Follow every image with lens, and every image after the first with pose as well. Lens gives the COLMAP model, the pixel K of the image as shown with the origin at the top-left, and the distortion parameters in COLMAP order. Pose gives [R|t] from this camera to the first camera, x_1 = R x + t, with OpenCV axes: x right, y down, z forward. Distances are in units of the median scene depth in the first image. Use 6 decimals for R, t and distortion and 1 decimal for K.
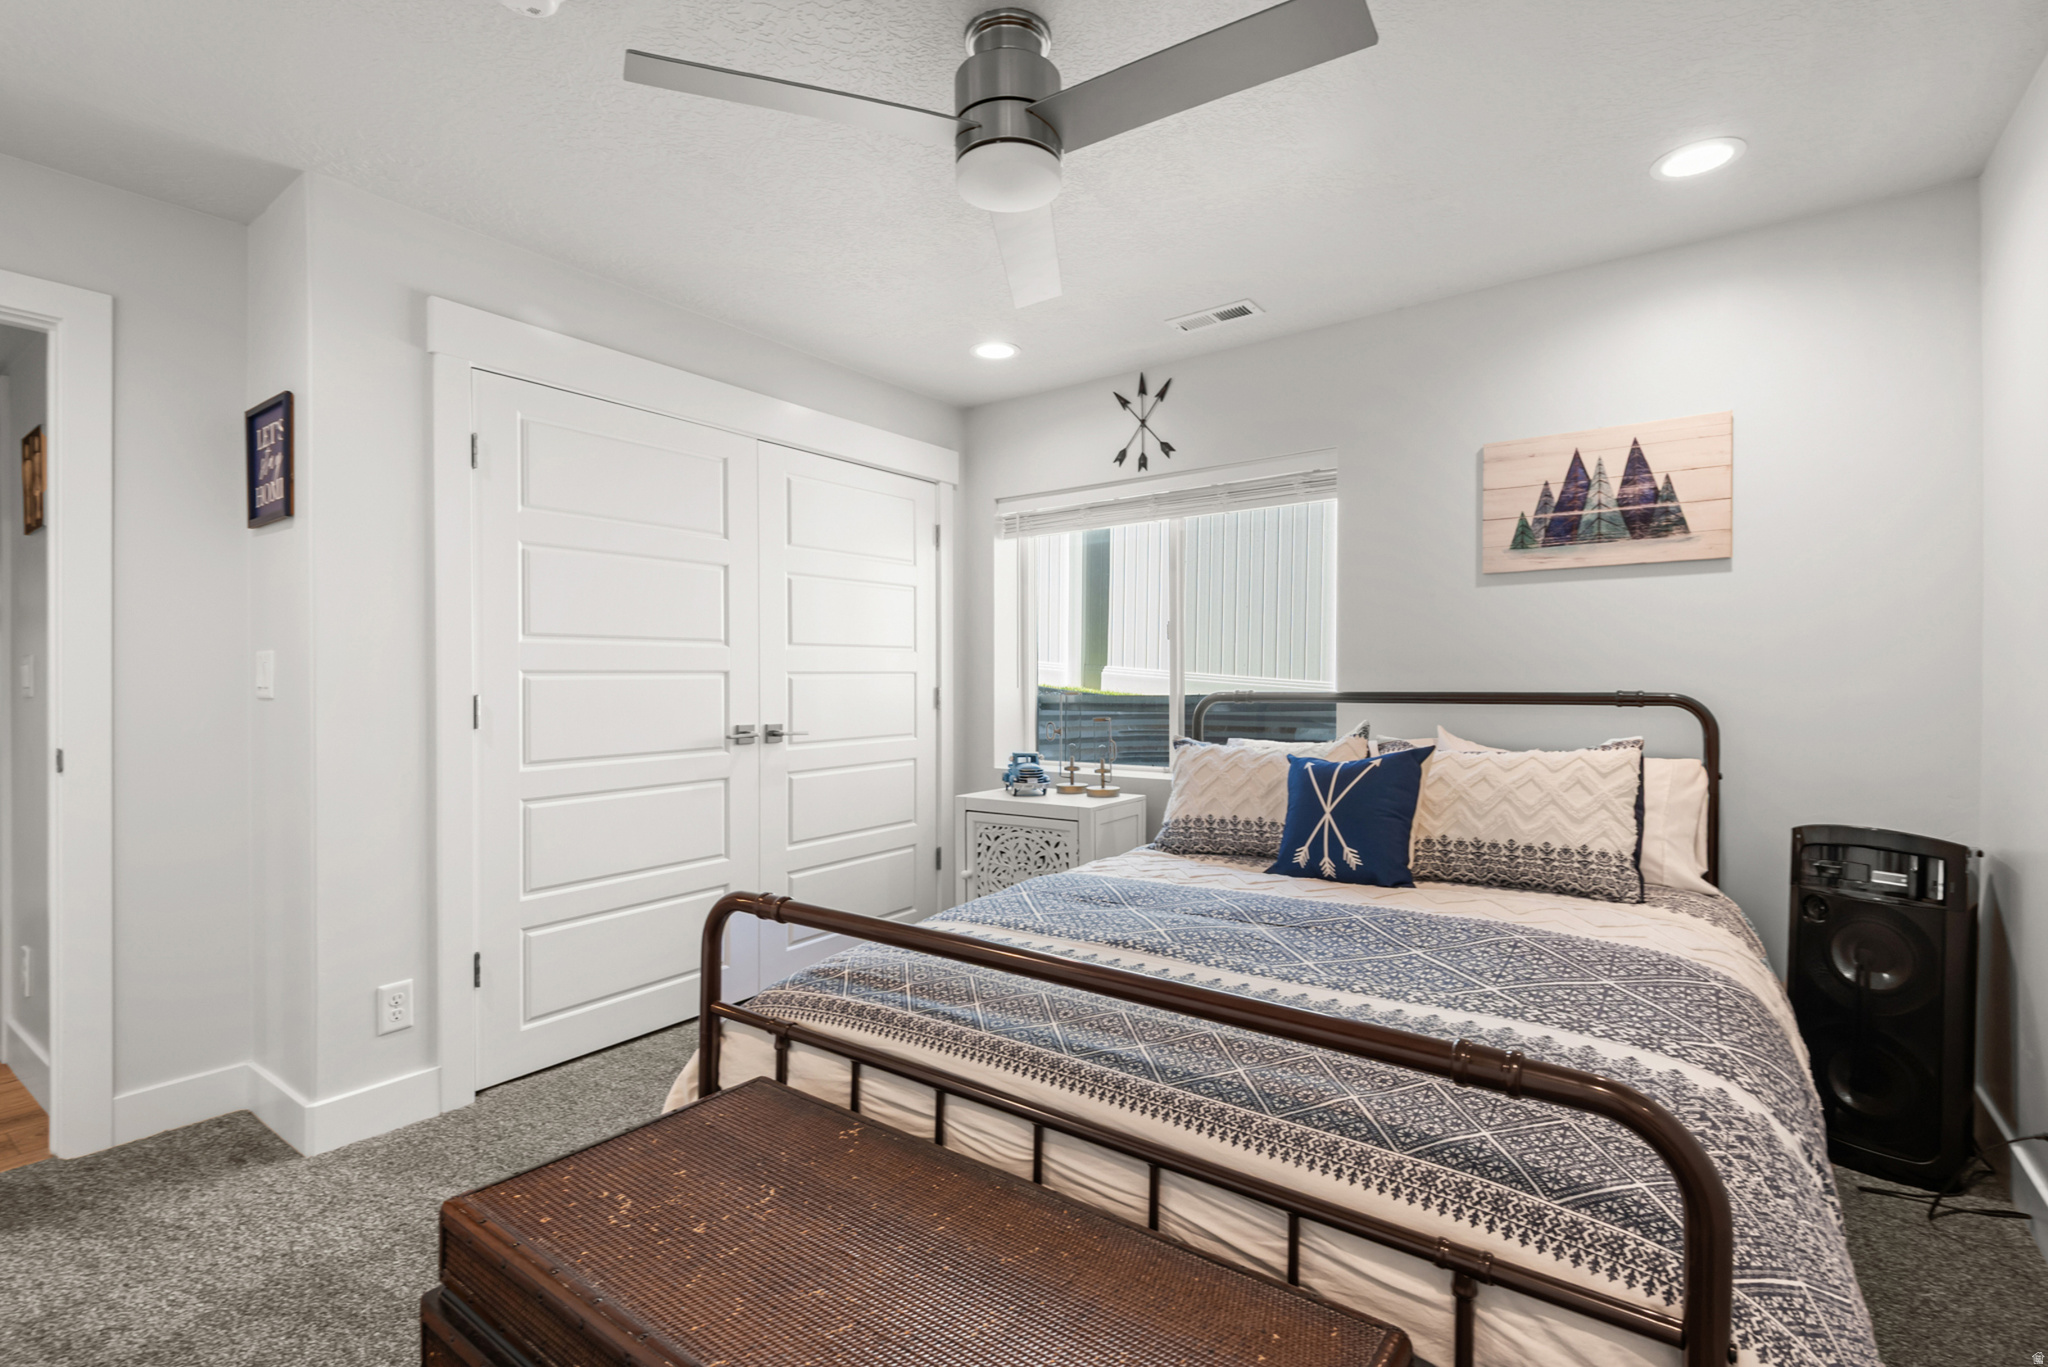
lens RADIAL K [[912.3, 0, 1035.8], [0, 912.3, 667.4], [0, 0, 1]] dist [0.019524, -0.000065]
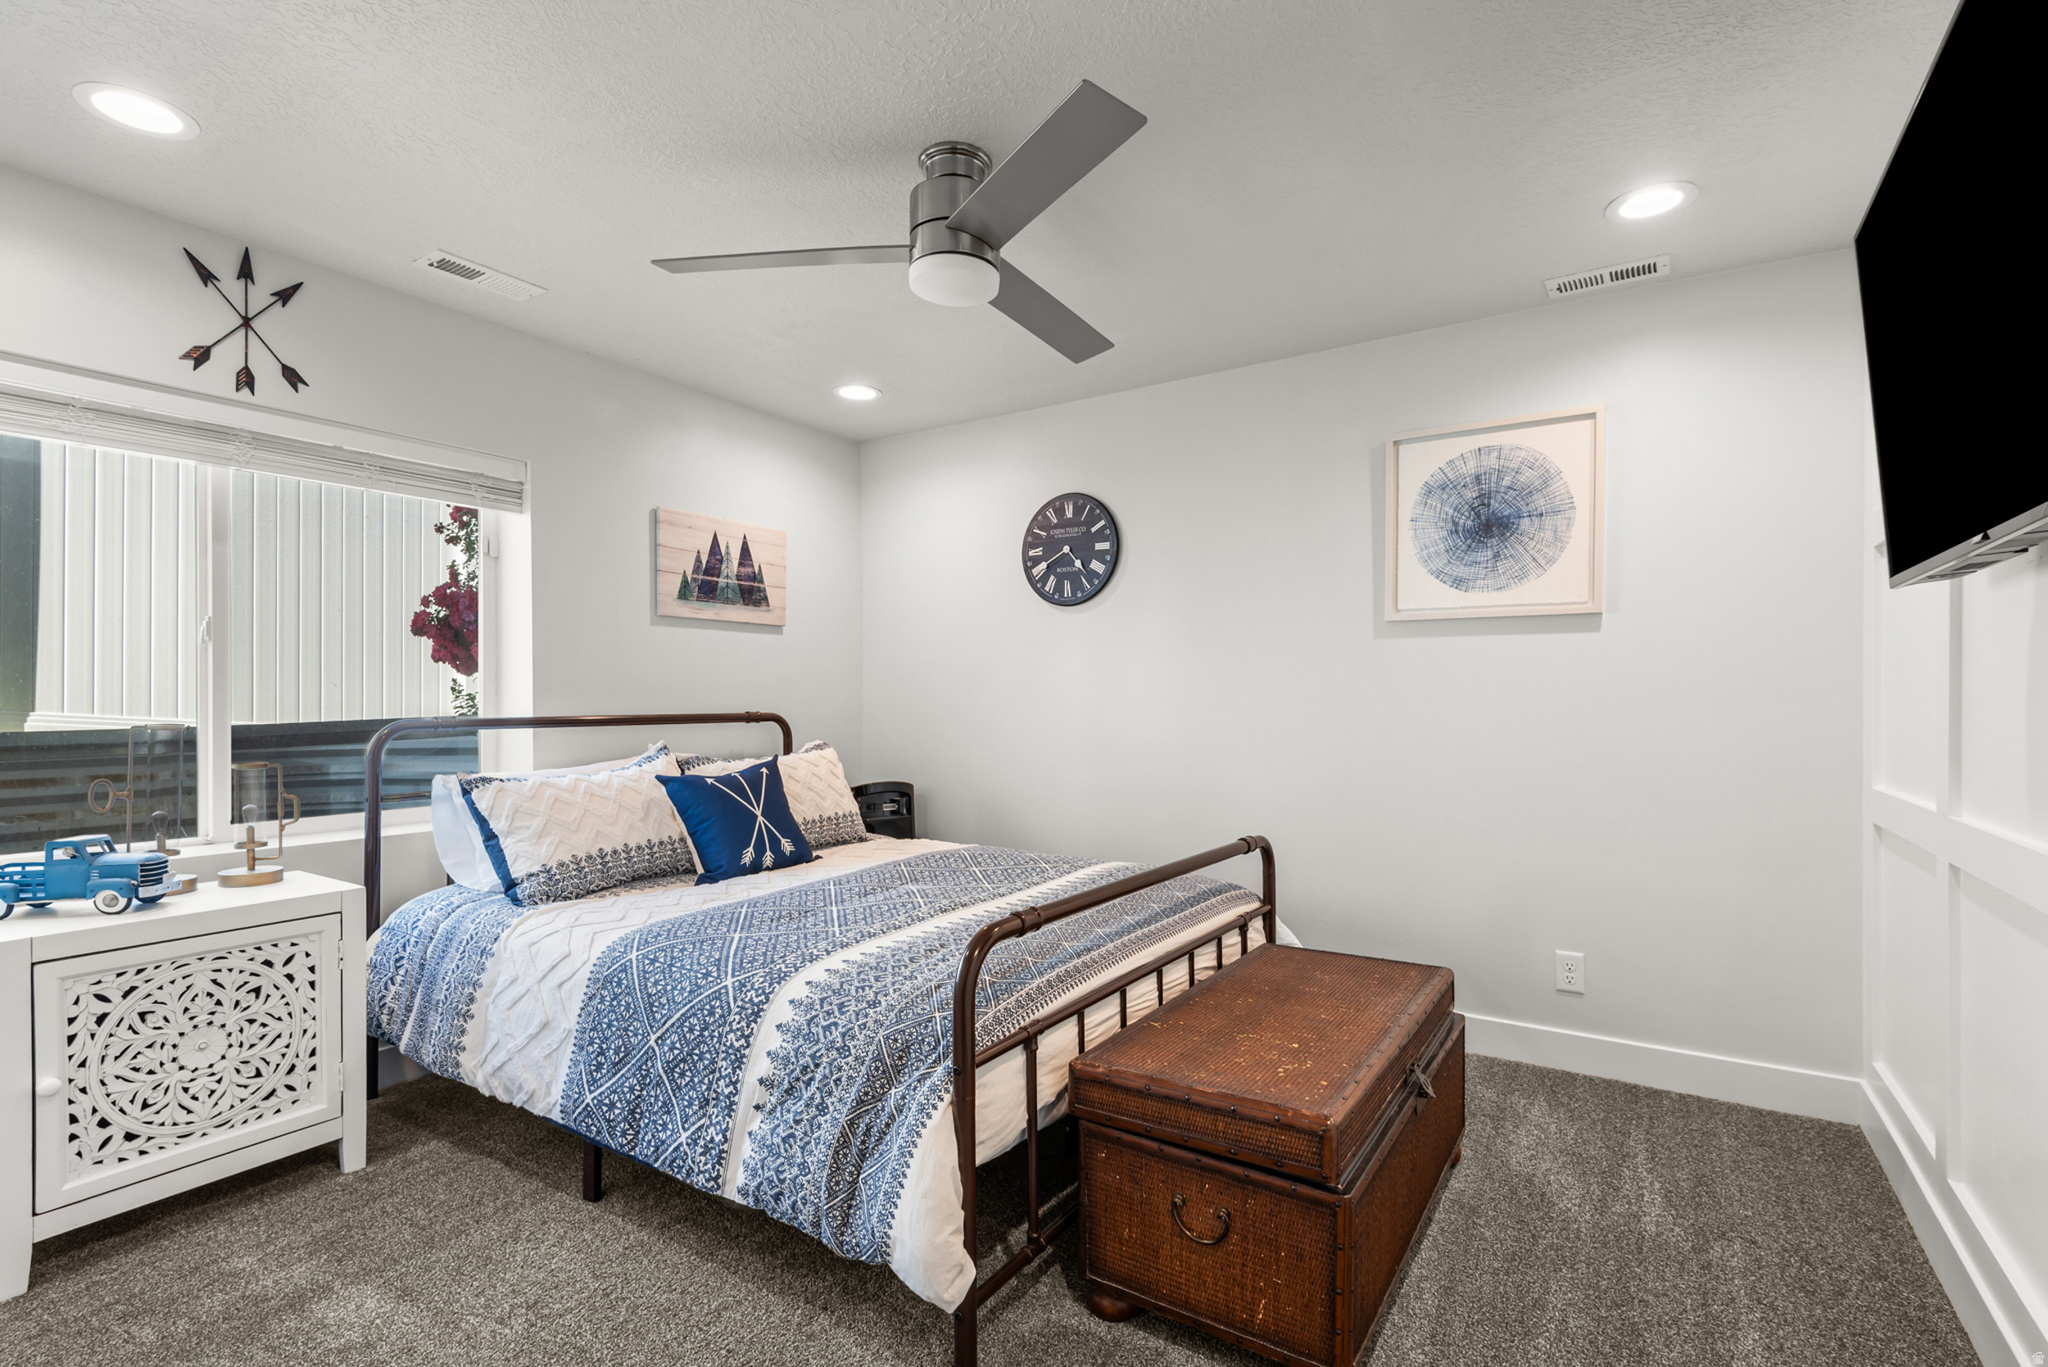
lens RADIAL K [[936.5, 0, 1015.0], [0, 936.5, 687.0], [0, 0, 1]] dist [0.020763, -0.016784]
pose [[-0.031001, 0.018869, 0.999341, -0.766507], [-0.011408, 0.999750, -0.019230, 0.009557], [-0.999454, -0.011997, -0.030778, 0.592007]]
